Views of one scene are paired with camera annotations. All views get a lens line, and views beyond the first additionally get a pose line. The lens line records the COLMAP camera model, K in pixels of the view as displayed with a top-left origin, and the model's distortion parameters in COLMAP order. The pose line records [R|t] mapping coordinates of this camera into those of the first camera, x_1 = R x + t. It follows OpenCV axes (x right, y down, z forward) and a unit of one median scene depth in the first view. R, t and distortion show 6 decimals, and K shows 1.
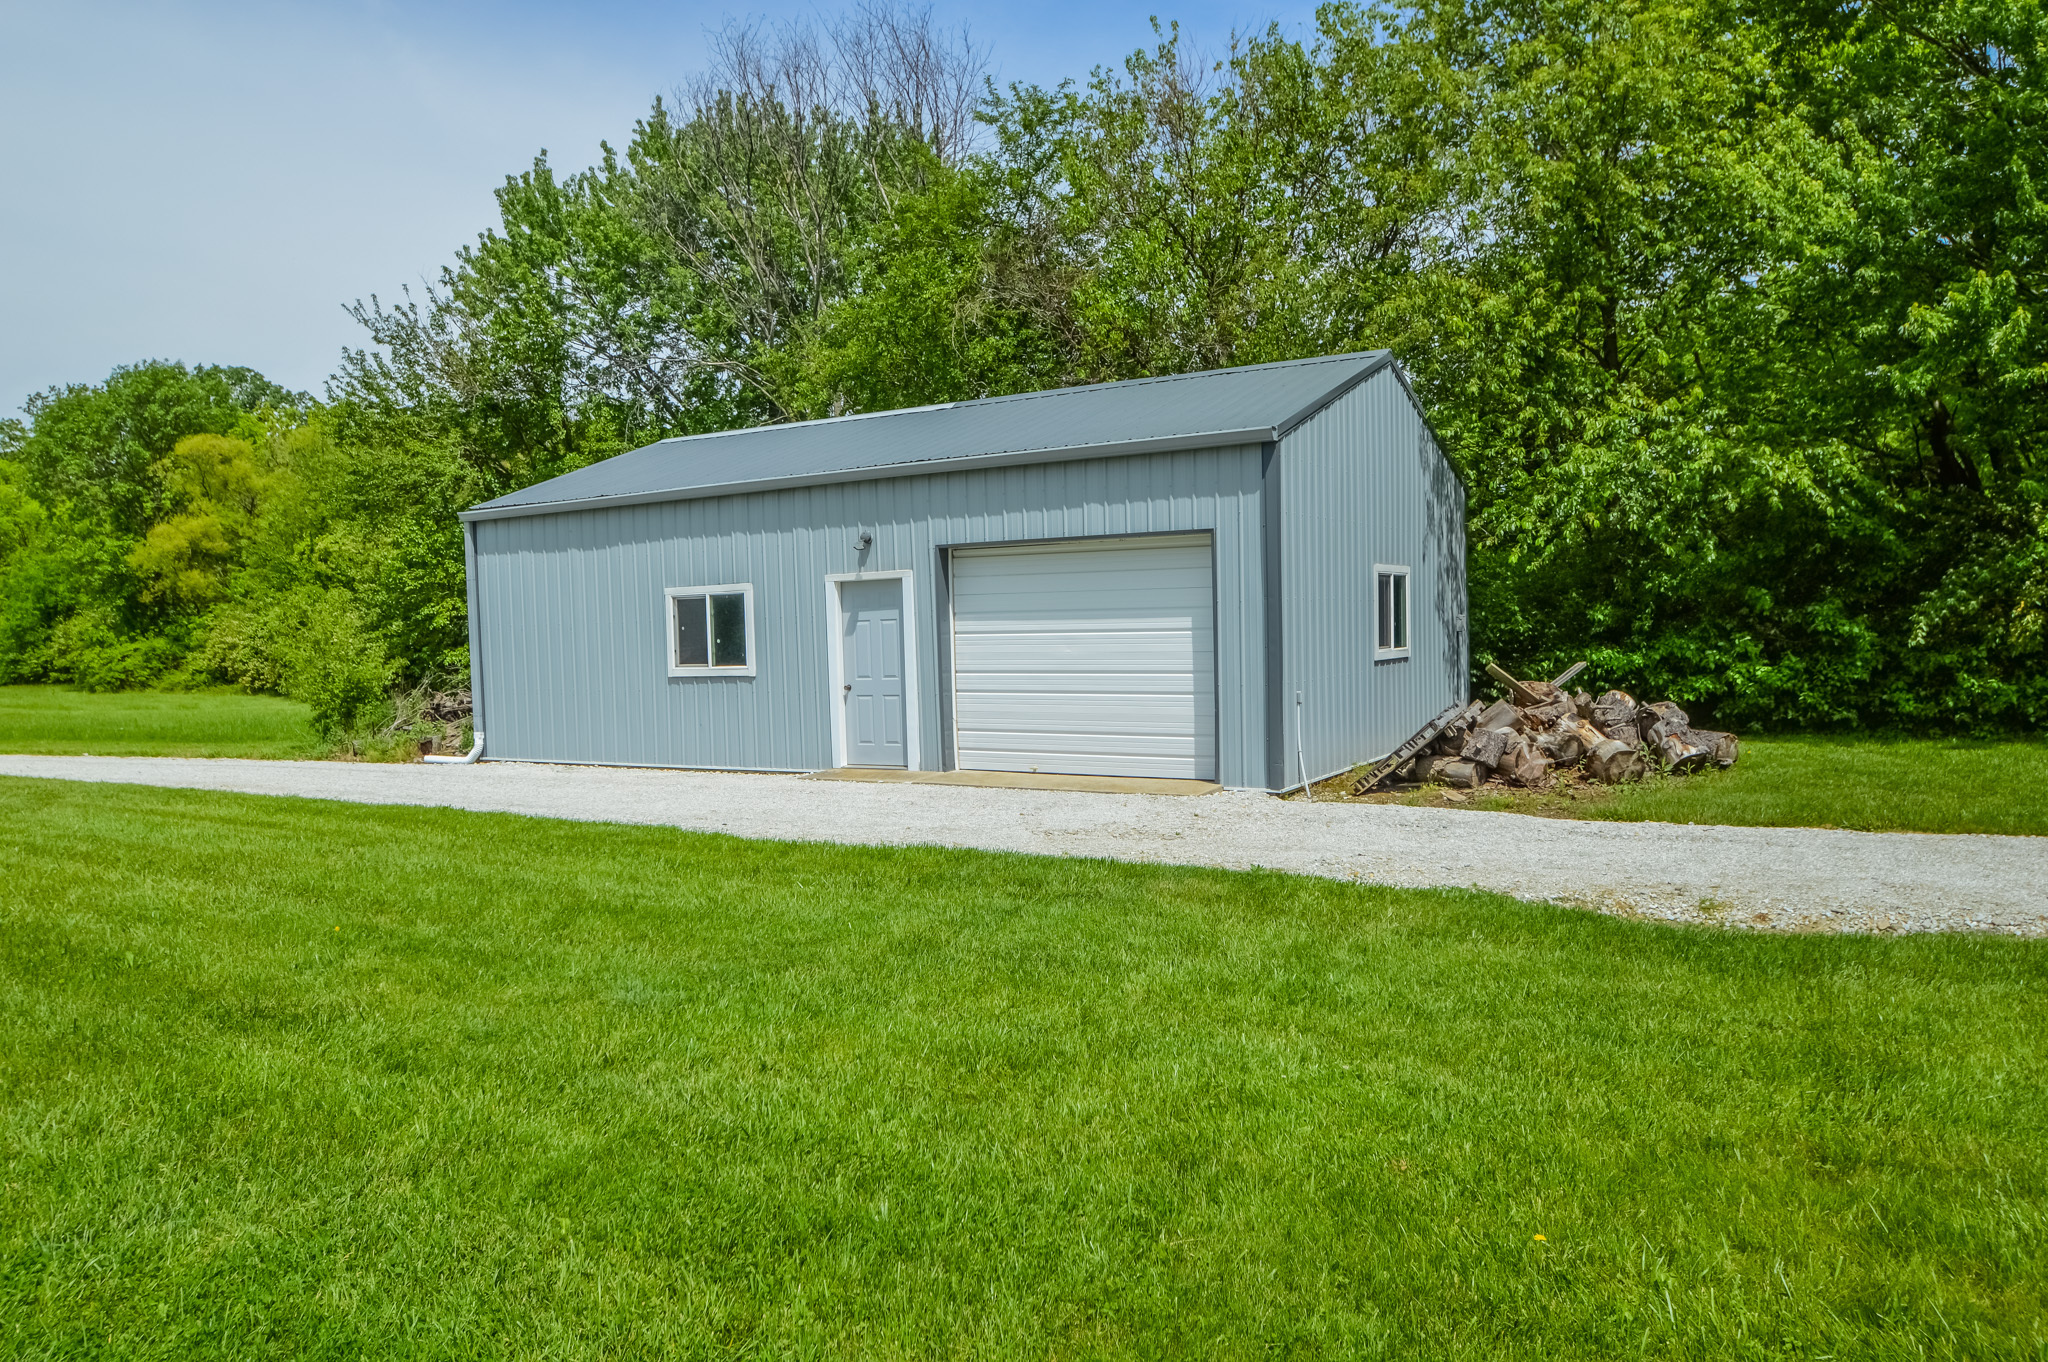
lens RADIAL K [[1387.2, 0, 1021.4], [0, 1387.2, 718.7], [0, 0, 1]] dist [-0.034974, -0.001680]
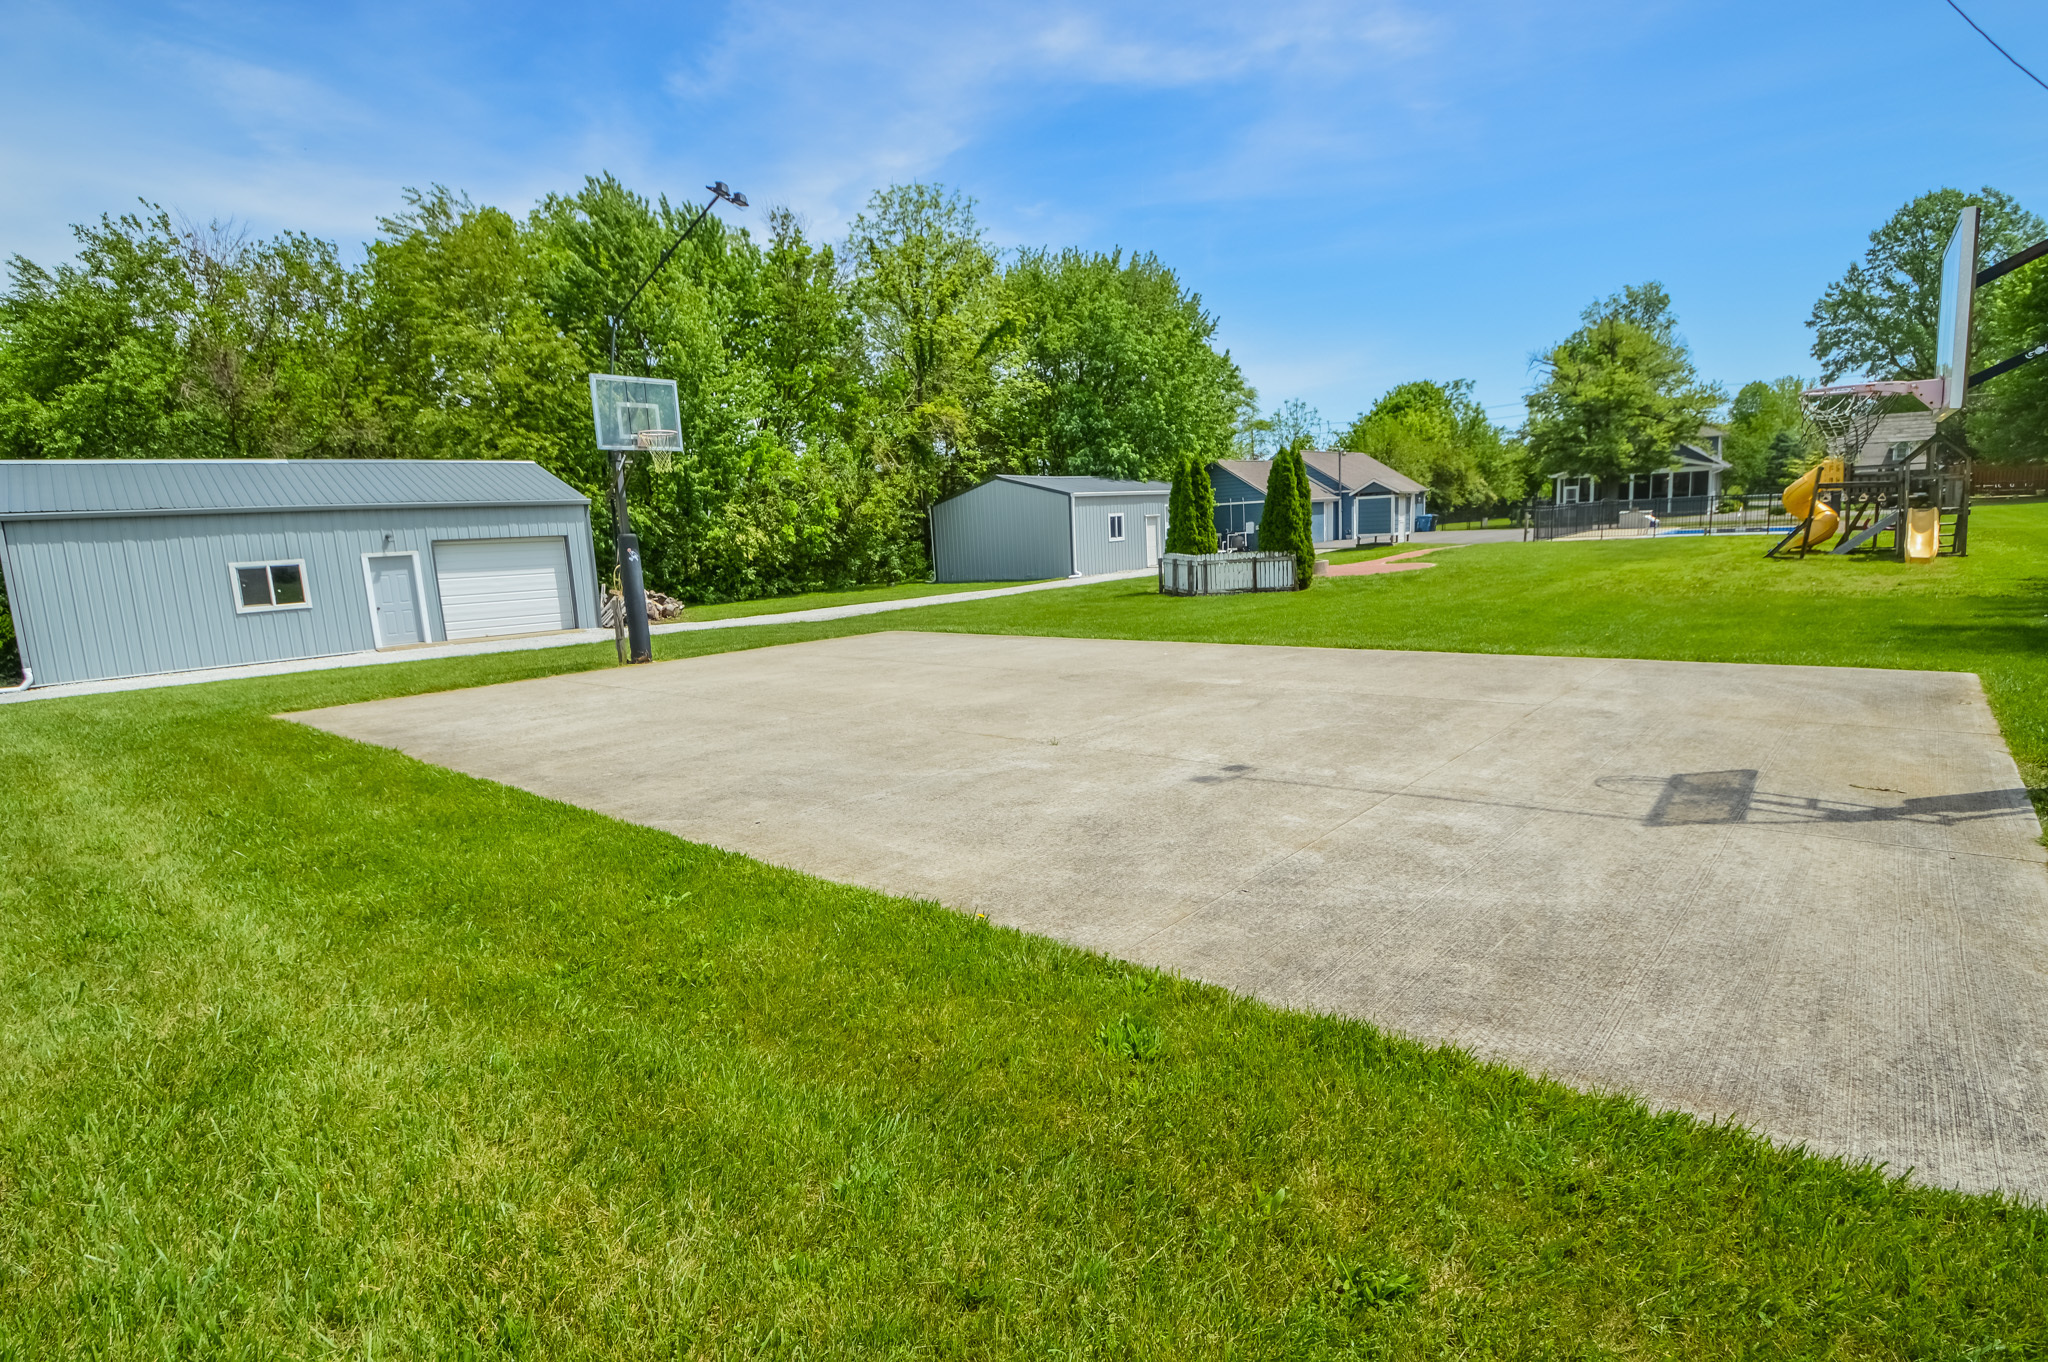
lens RADIAL K [[1028.7, 0, 1024.0], [0, 1028.7, 681.0], [0, 0, 1]] dist [0.001223, -0.021226]
pose [[0.243801, -0.124017, 0.961863, -1.194575], [0.112498, 0.988711, 0.098964, 0.036560], [-0.963278, 0.084080, 0.255000, -0.273295]]
